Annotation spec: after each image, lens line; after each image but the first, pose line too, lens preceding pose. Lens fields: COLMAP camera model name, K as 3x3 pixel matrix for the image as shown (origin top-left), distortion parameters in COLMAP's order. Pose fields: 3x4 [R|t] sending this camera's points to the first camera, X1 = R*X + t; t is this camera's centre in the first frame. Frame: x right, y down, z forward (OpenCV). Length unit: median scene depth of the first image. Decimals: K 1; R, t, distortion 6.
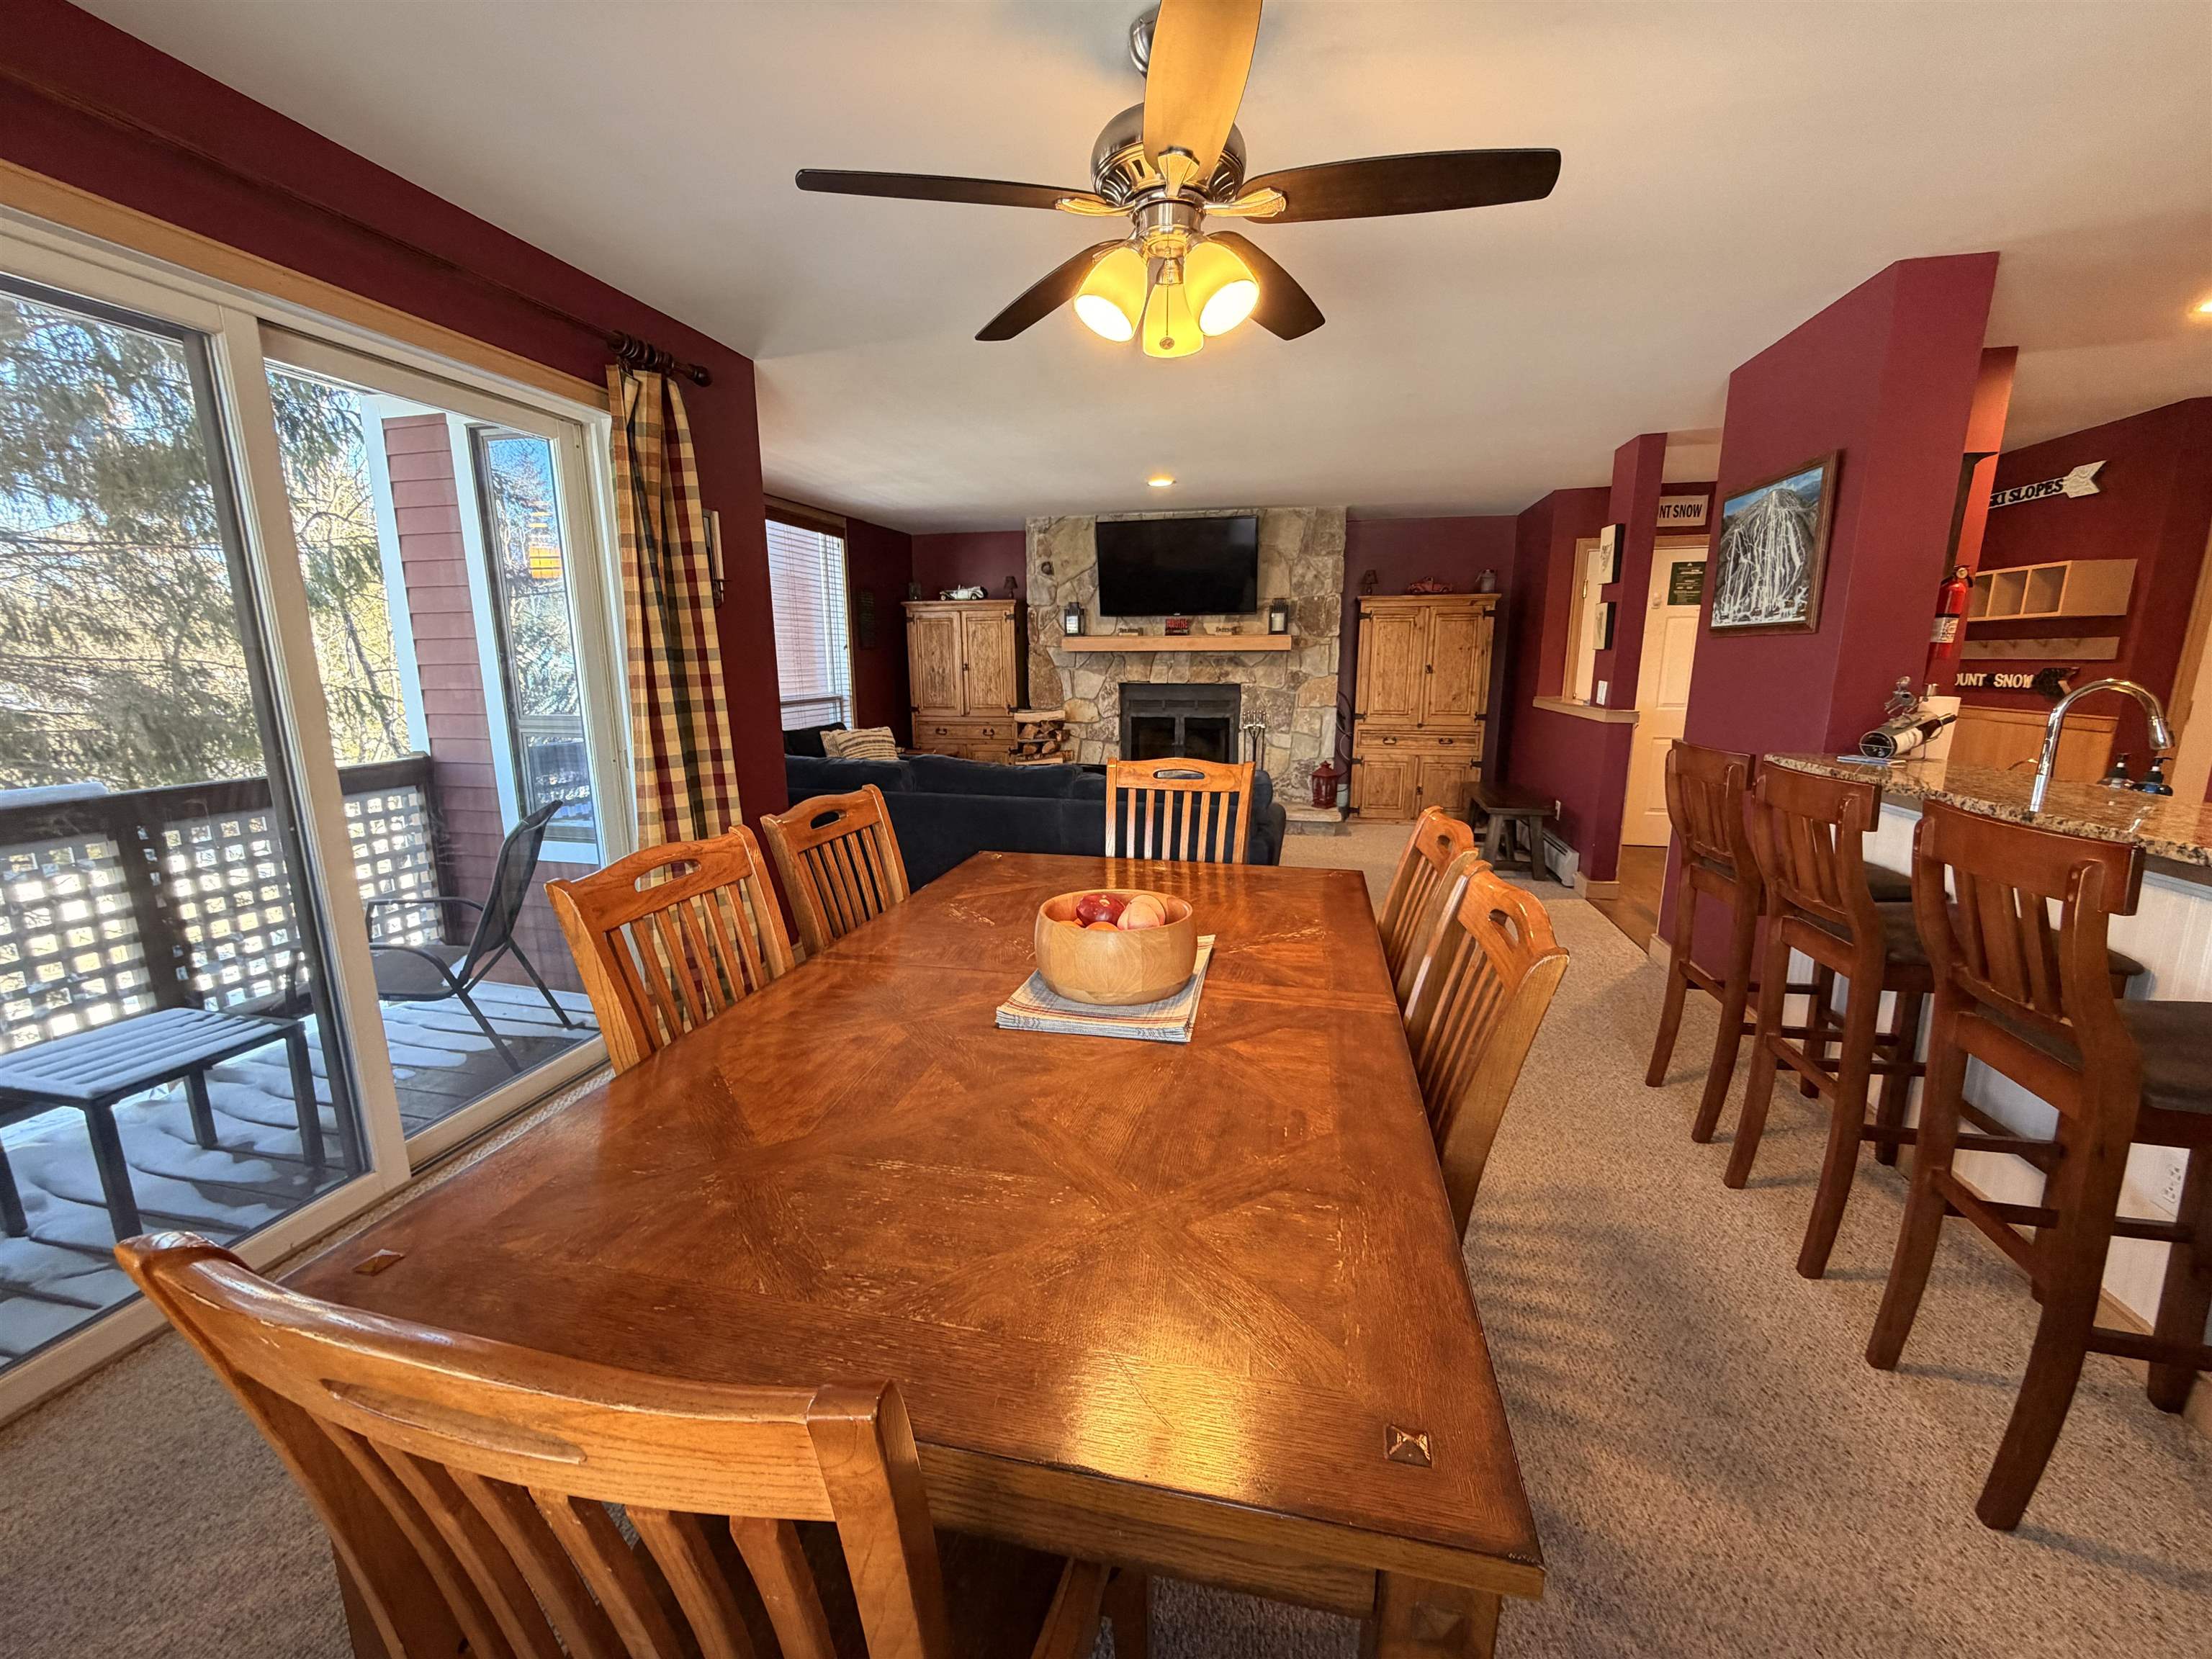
lens RADIAL K [[876.1, 0, 1106.0], [0, 876.1, 829.5], [0, 0, 1]] dist [-0.002589, -0.000398]
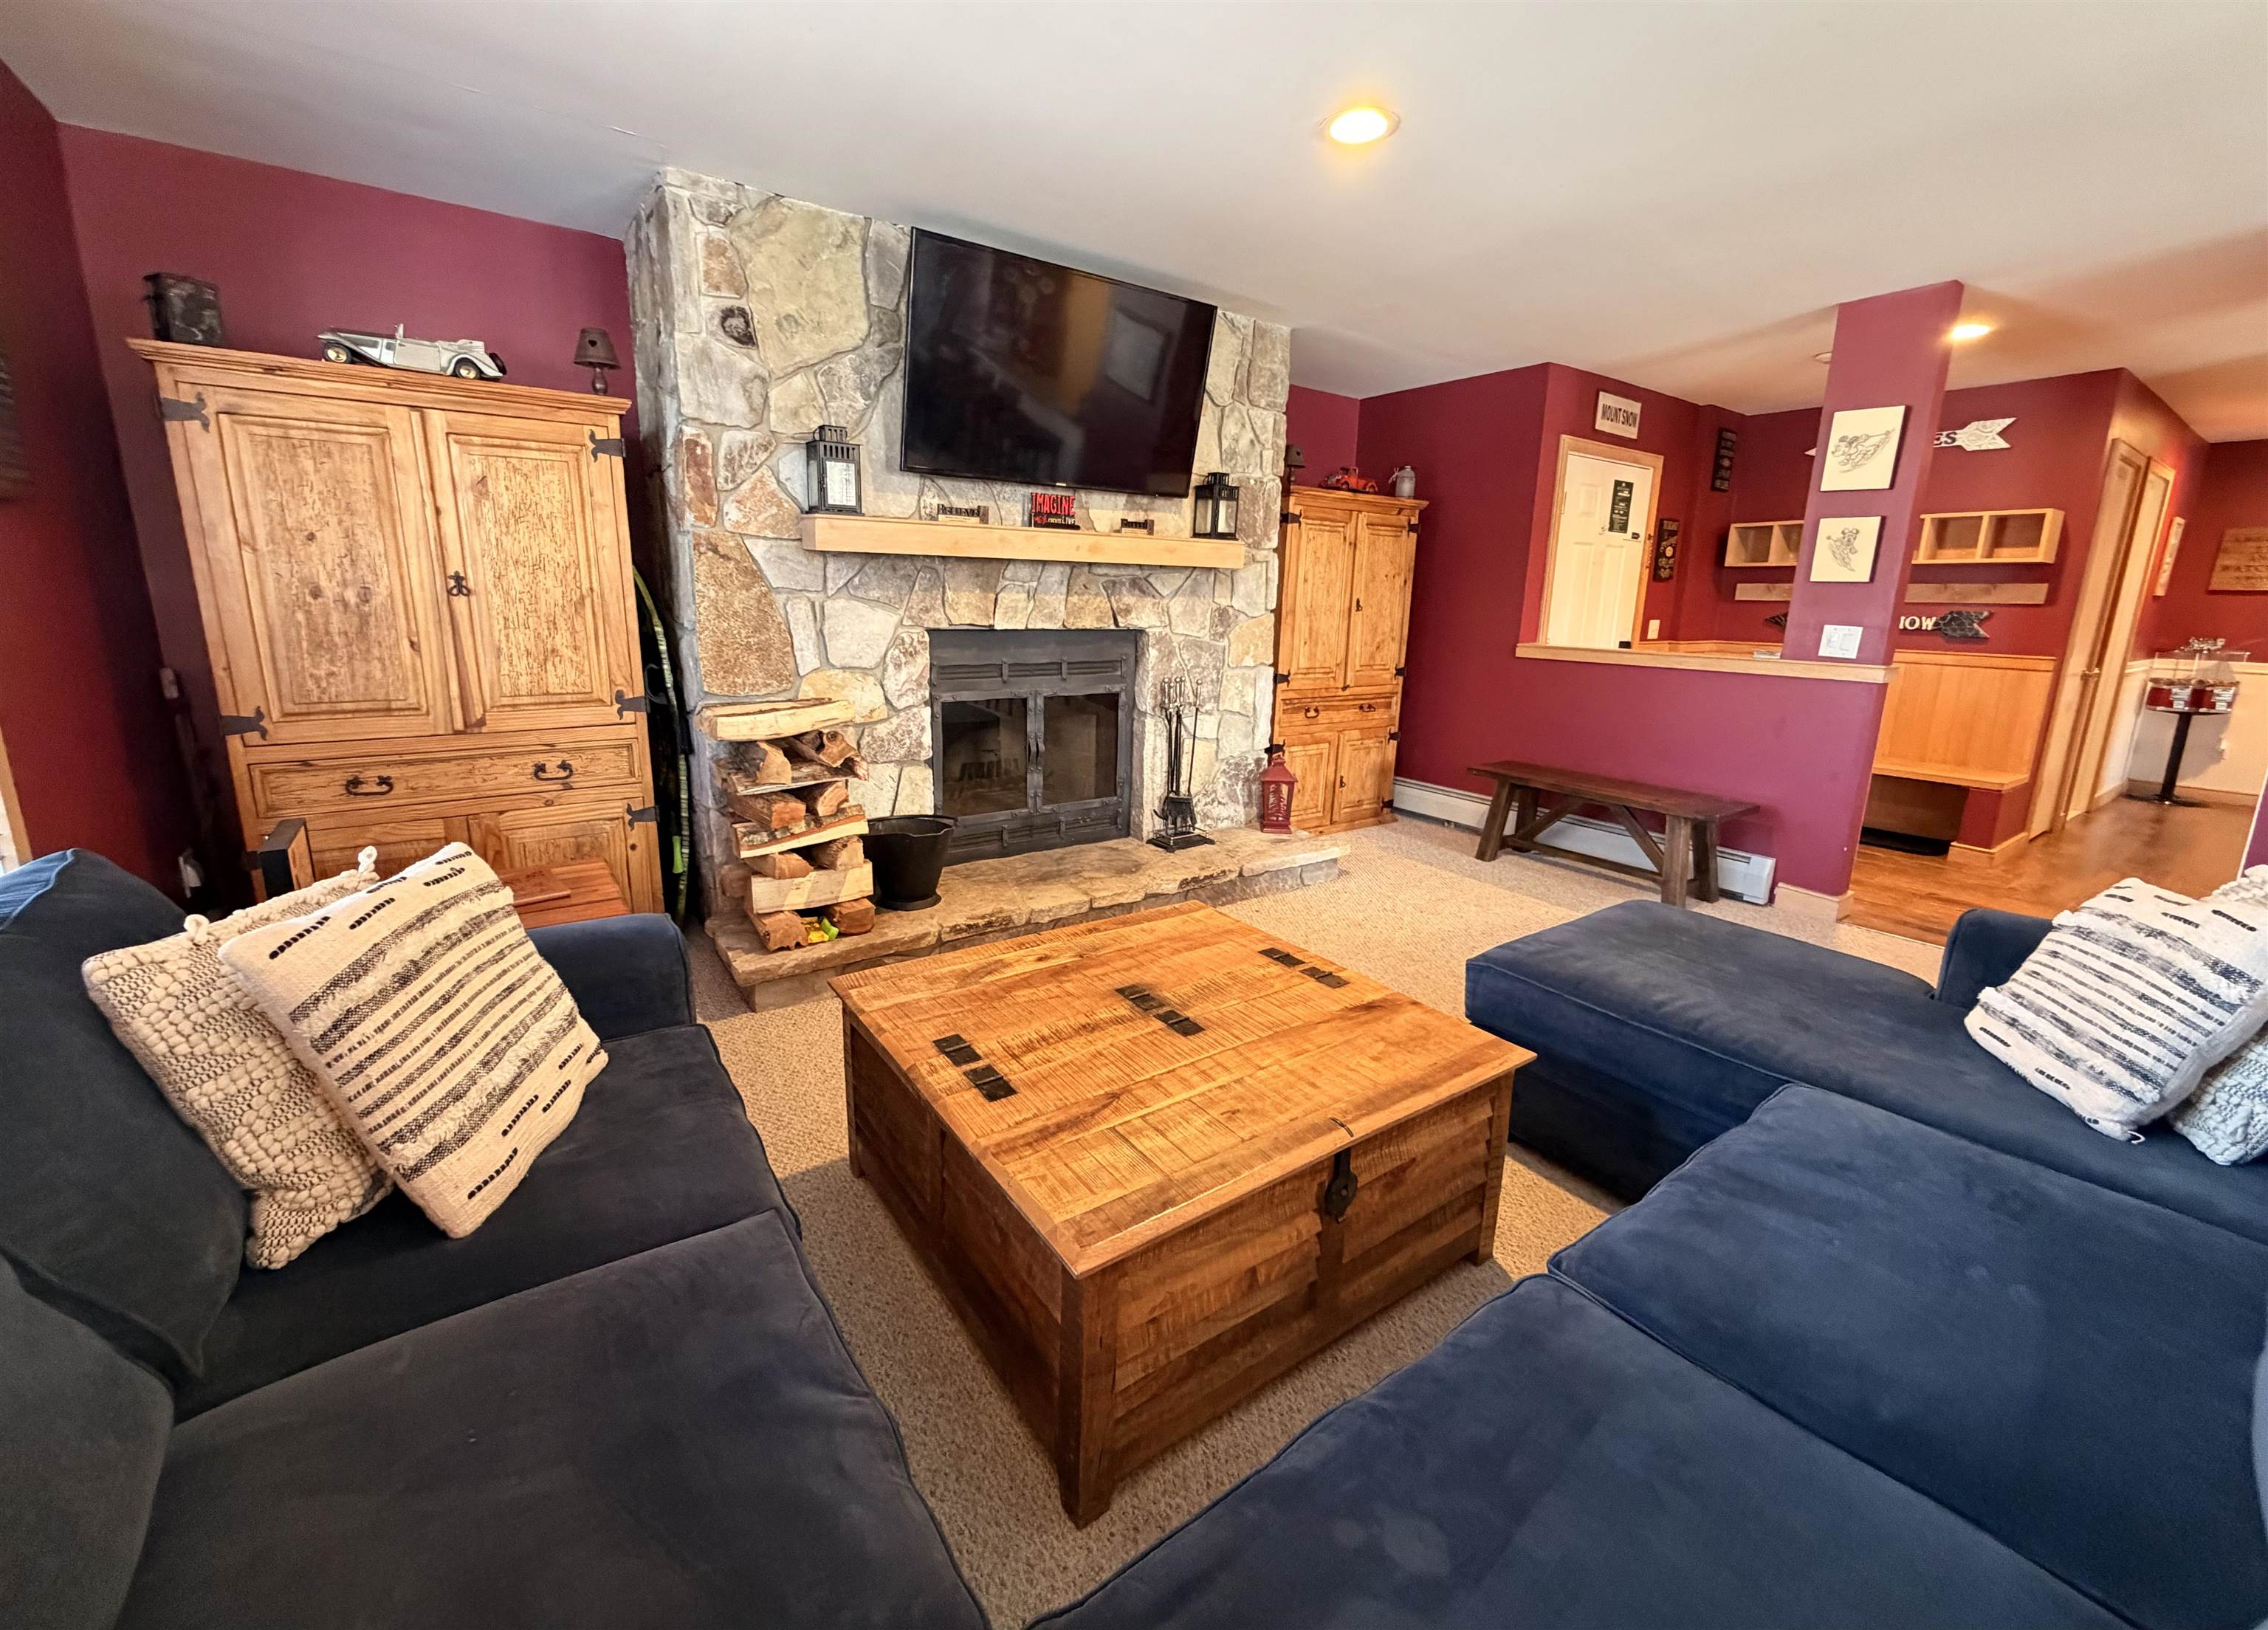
lens RADIAL K [[899.6, 0, 1129.4], [0, 899.6, 781.1], [0, 0, 1]] dist [-0.002322, -0.000162]
pose [[0.667804, -0.134895, 0.732012, -0.268824], [0.122579, 0.989945, 0.070600, -0.113853], [-0.734175, 0.042582, 0.677624, 0.636276]]
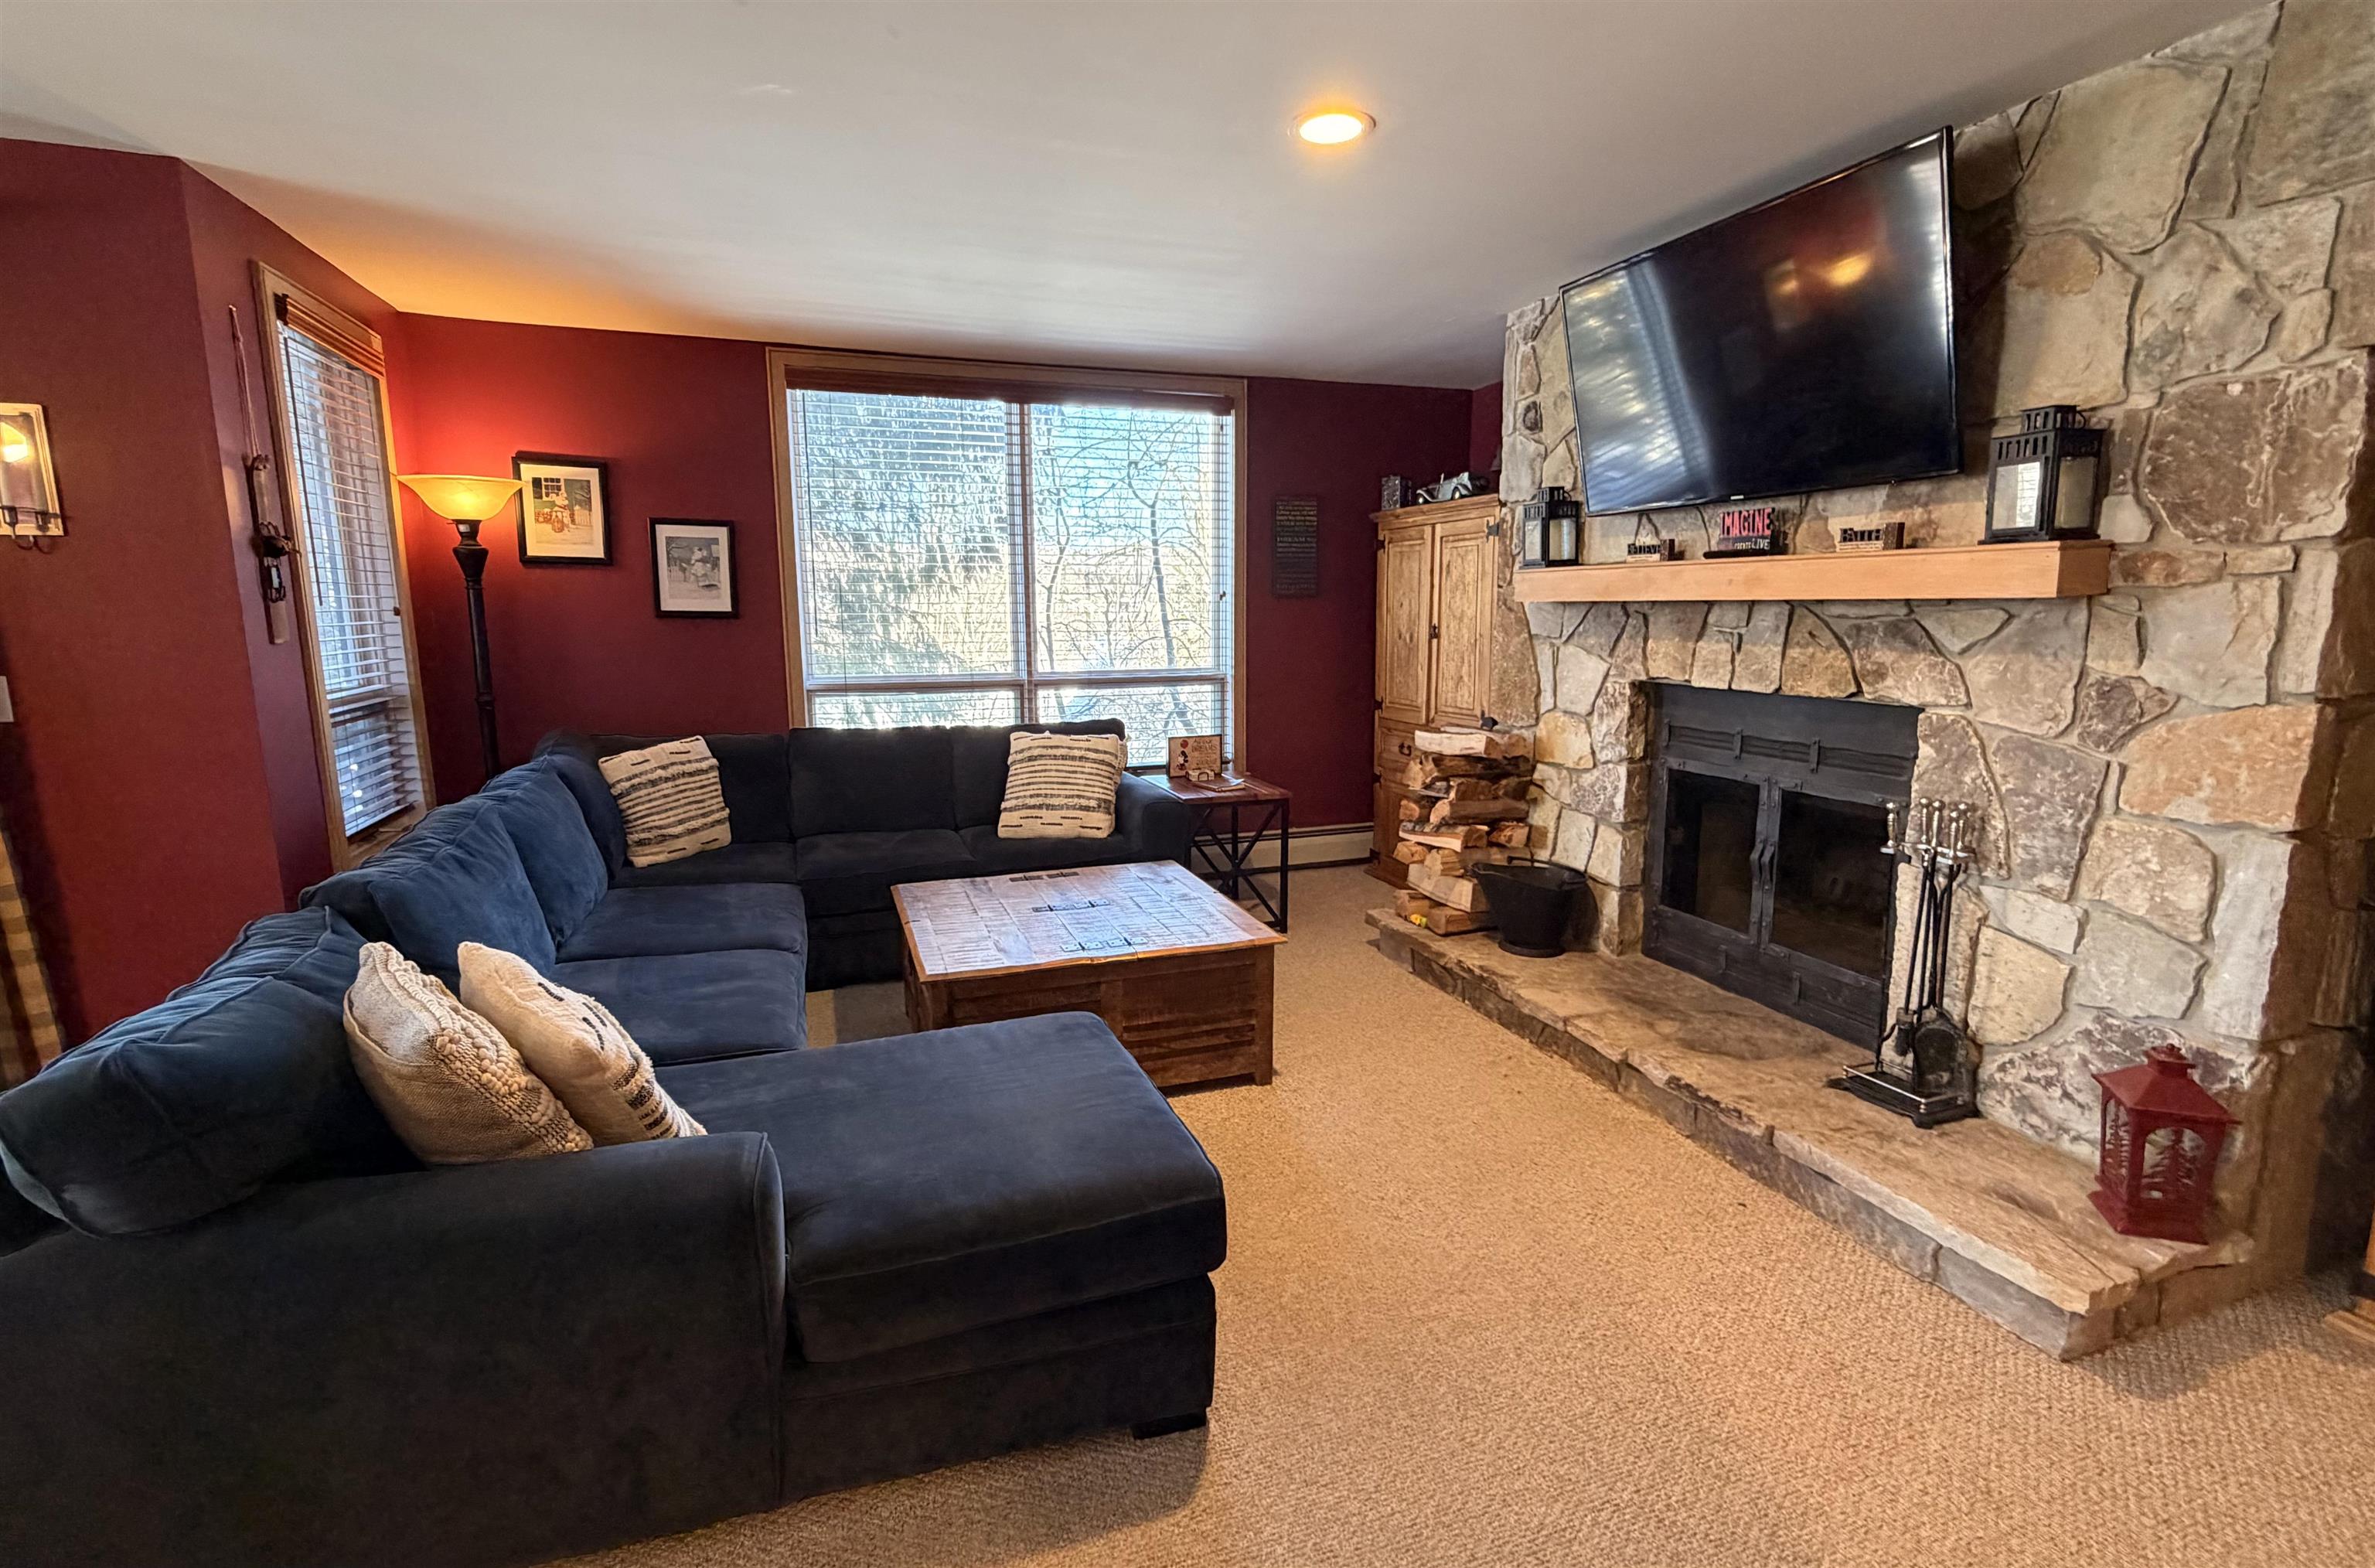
lens RADIAL K [[1102.8, 0, 1188.1], [0, 1102.8, 789.0], [0, 0, 1]] dist [0.000088, -0.000262]
pose [[0.536354, 0.140779, -0.832169, 0.340683], [-0.163268, 0.984672, 0.061348, -0.119714], [0.828051, 0.102963, 0.551117, 0.575474]]
